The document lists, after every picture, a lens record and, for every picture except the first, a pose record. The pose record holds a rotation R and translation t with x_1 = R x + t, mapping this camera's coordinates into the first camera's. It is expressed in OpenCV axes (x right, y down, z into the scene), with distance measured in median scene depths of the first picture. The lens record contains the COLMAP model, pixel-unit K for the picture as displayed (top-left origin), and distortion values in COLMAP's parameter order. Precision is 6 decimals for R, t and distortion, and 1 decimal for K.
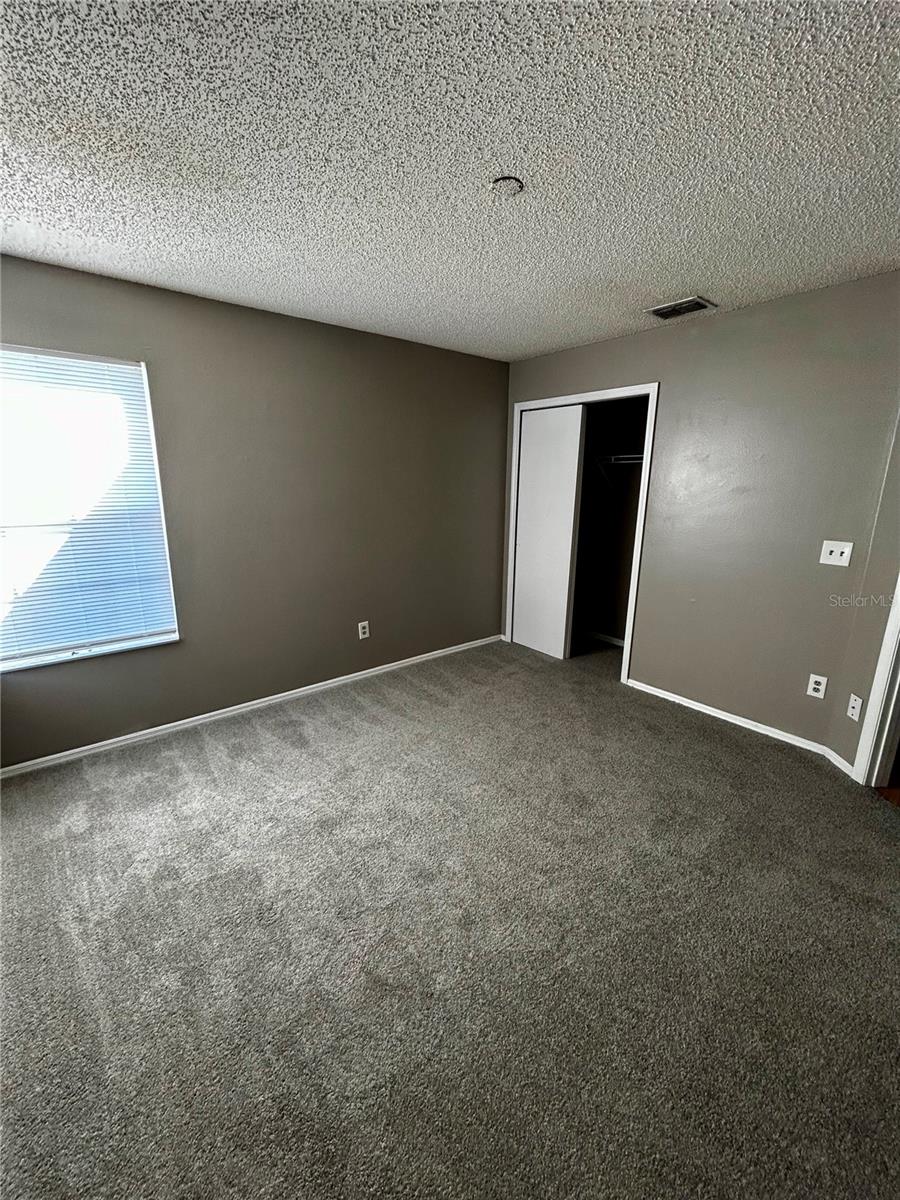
lens RADIAL K [[484.9, 0, 444.6], [0, 484.9, 603.2], [0, 0, 1]] dist [0.002921, 0.000247]
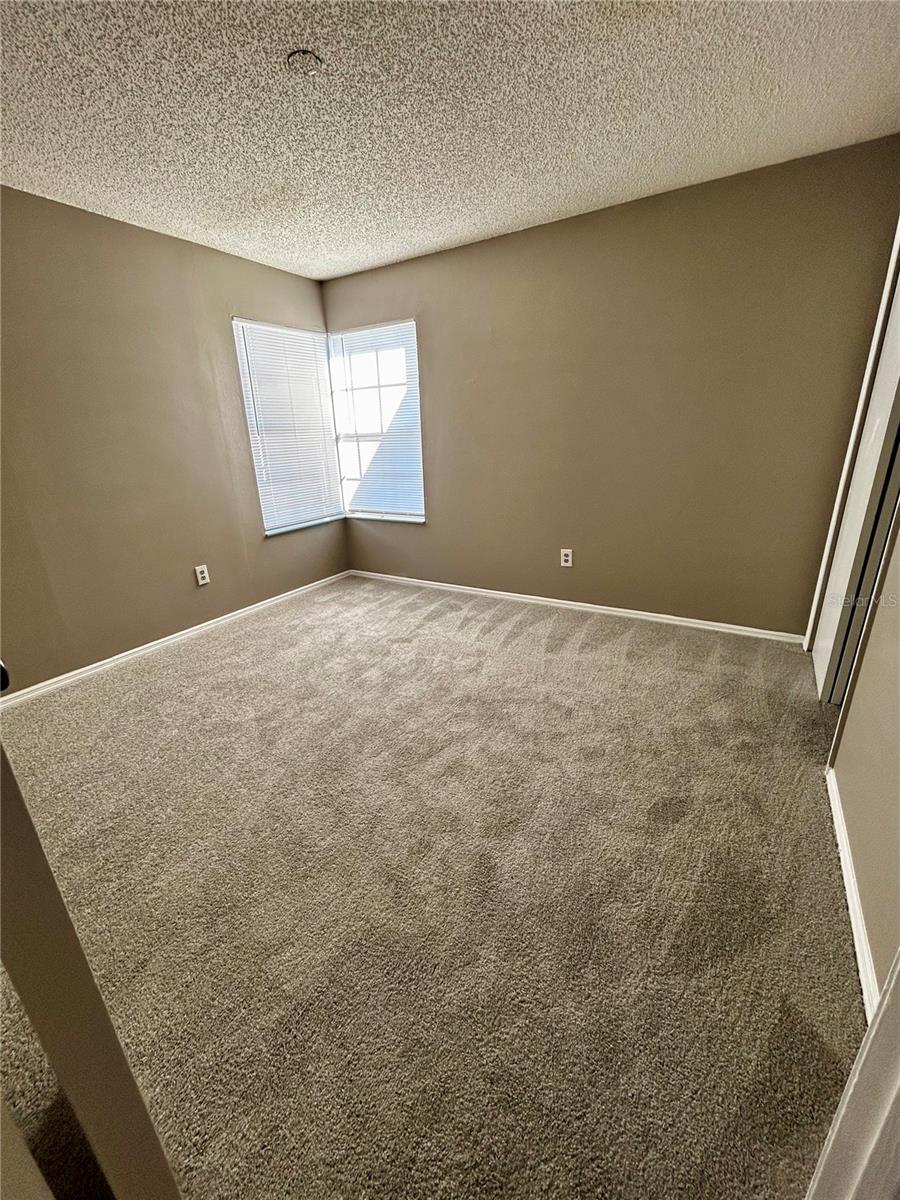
lens RADIAL K [[484.9, 0, 444.8], [0, 484.9, 598.3], [0, 0, 1]] dist [0.002921, 0.000247]
pose [[0.331812, 0.290174, -0.897608, 0.774463], [-0.197187, 0.951831, 0.234810, -0.055528], [0.922506, 0.099084, 0.373048, 0.527807]]
